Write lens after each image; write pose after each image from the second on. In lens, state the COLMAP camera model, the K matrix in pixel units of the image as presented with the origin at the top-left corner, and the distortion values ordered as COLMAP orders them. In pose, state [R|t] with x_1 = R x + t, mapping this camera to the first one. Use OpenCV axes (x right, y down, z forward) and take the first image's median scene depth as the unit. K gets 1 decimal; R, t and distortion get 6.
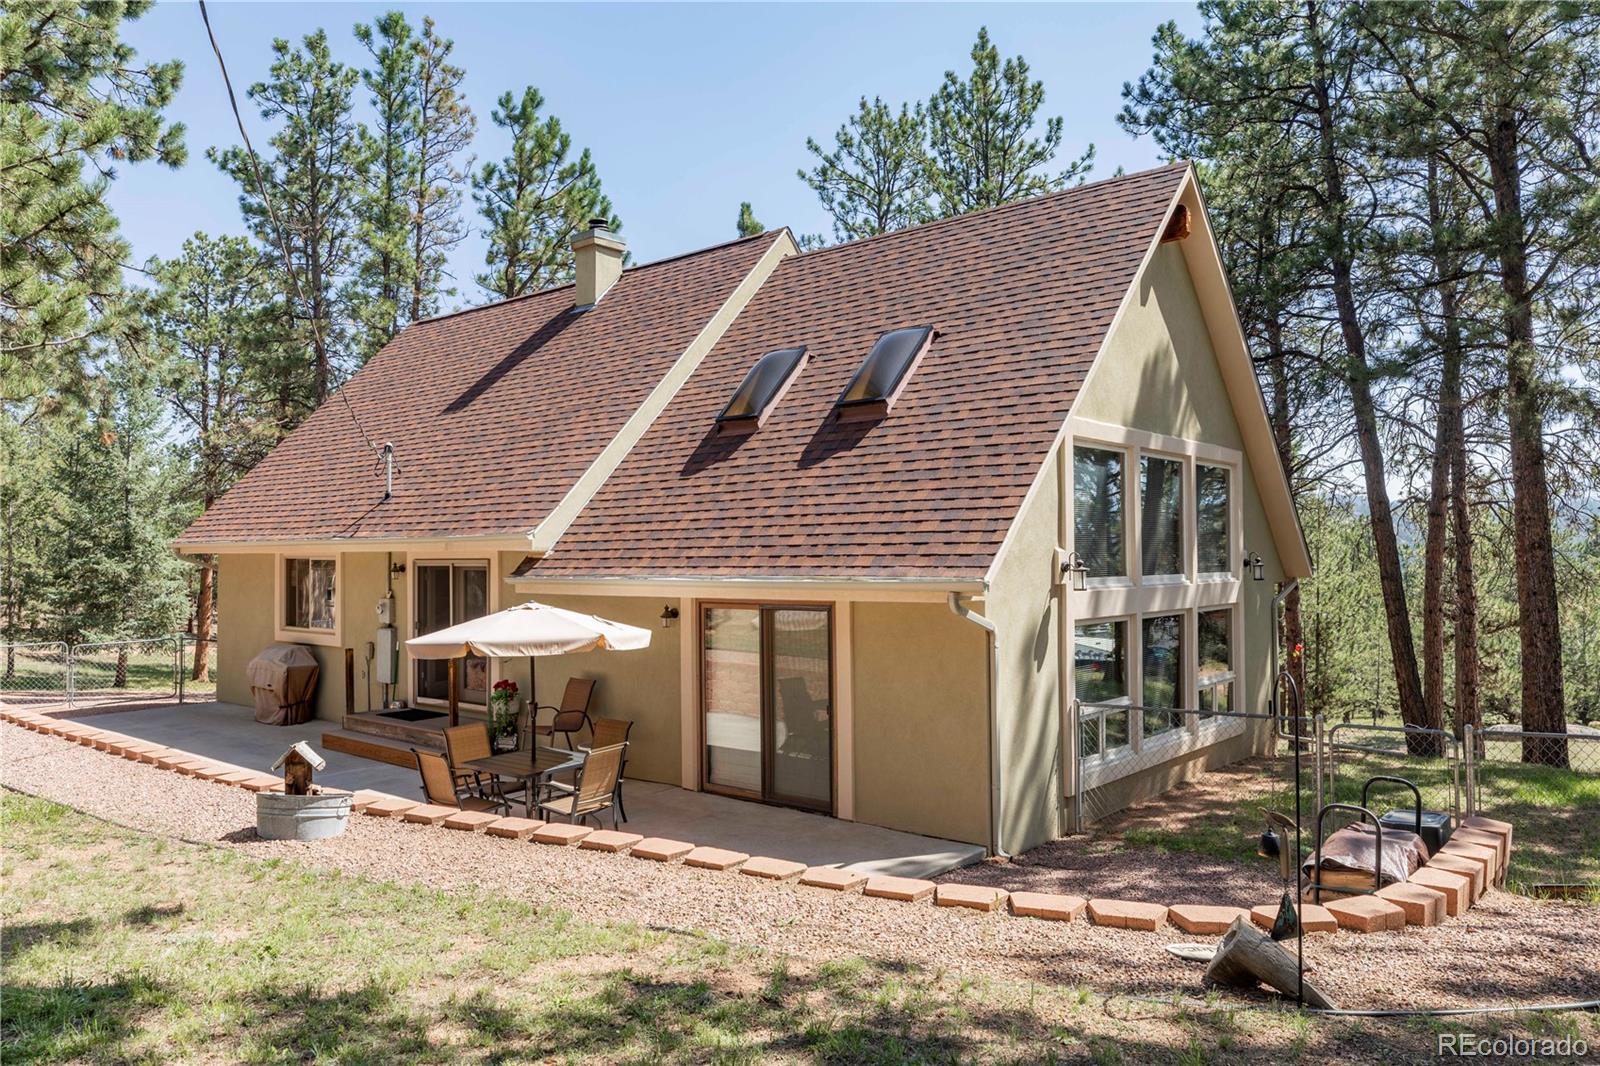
lens RADIAL K [[1218.4, 0, 798.0], [0, 1218.4, 528.0], [0, 0, 1]] dist [-0.002888, -0.002173]
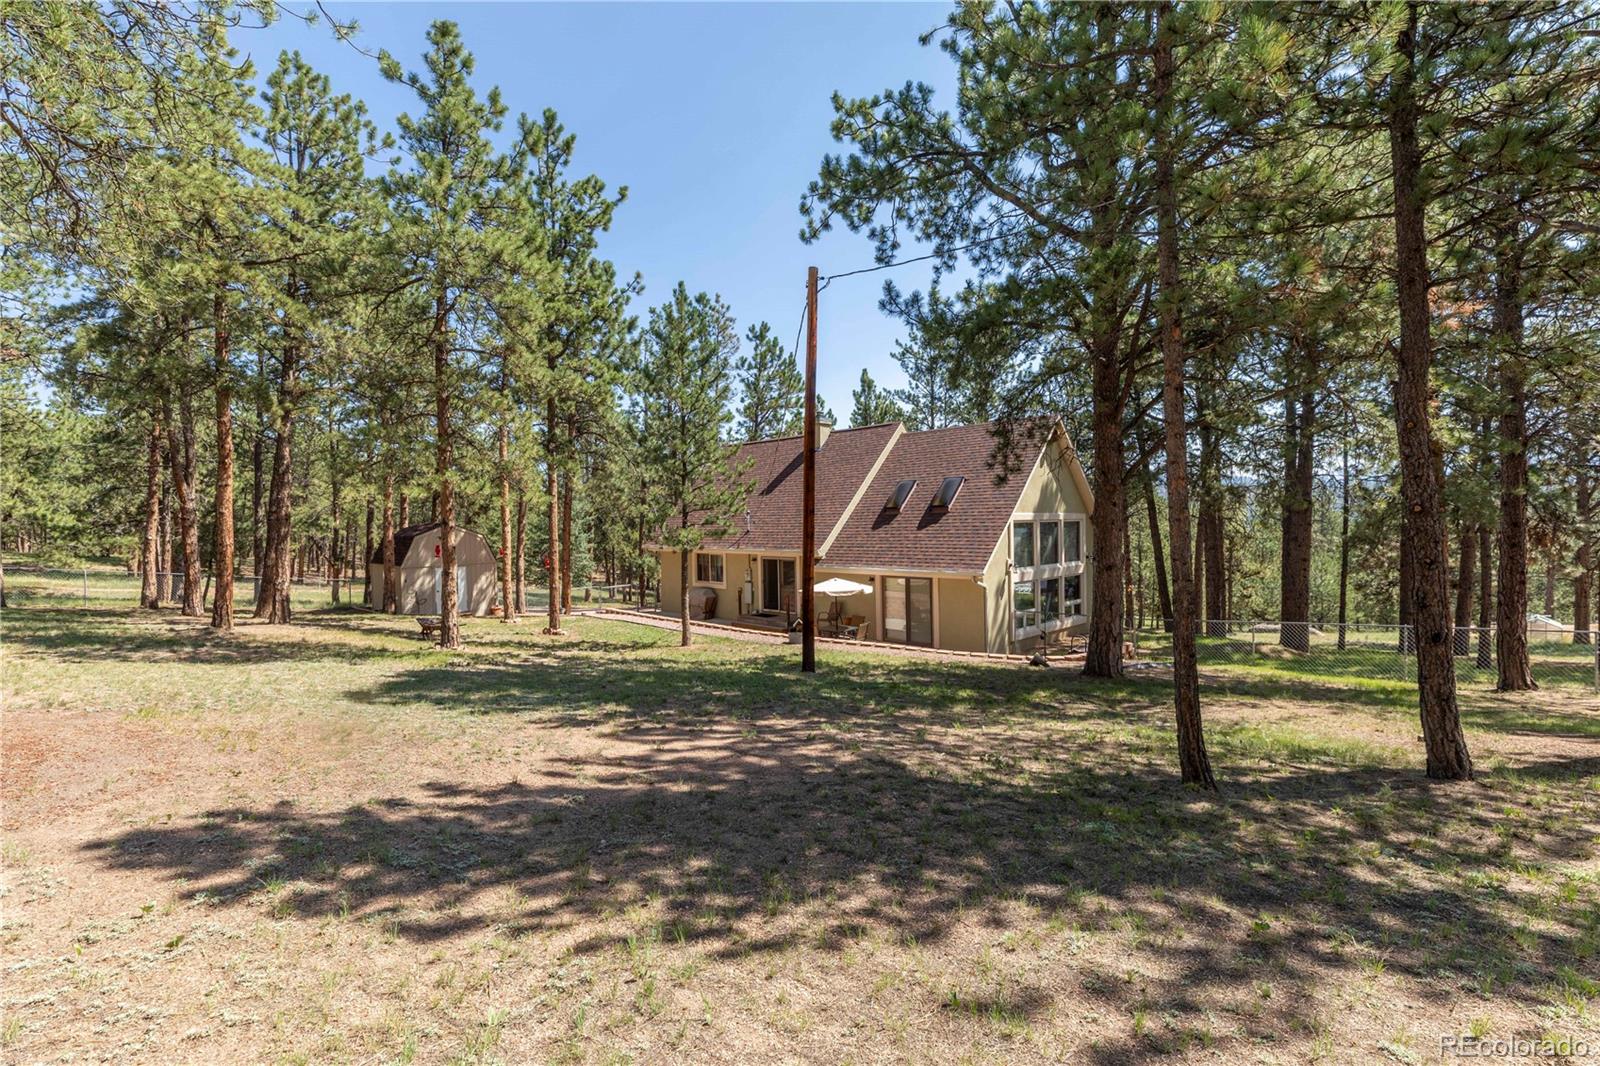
lens RADIAL K [[734.8, 0, 794.1], [0, 734.8, 535.0], [0, 0, 1]] dist [0.000942, 0.000432]
pose [[0.994665, -0.009867, -0.102688, -0.103399], [0.013497, 0.999306, 0.034714, -0.093368], [0.102275, -0.035915, 0.994108, -0.708089]]
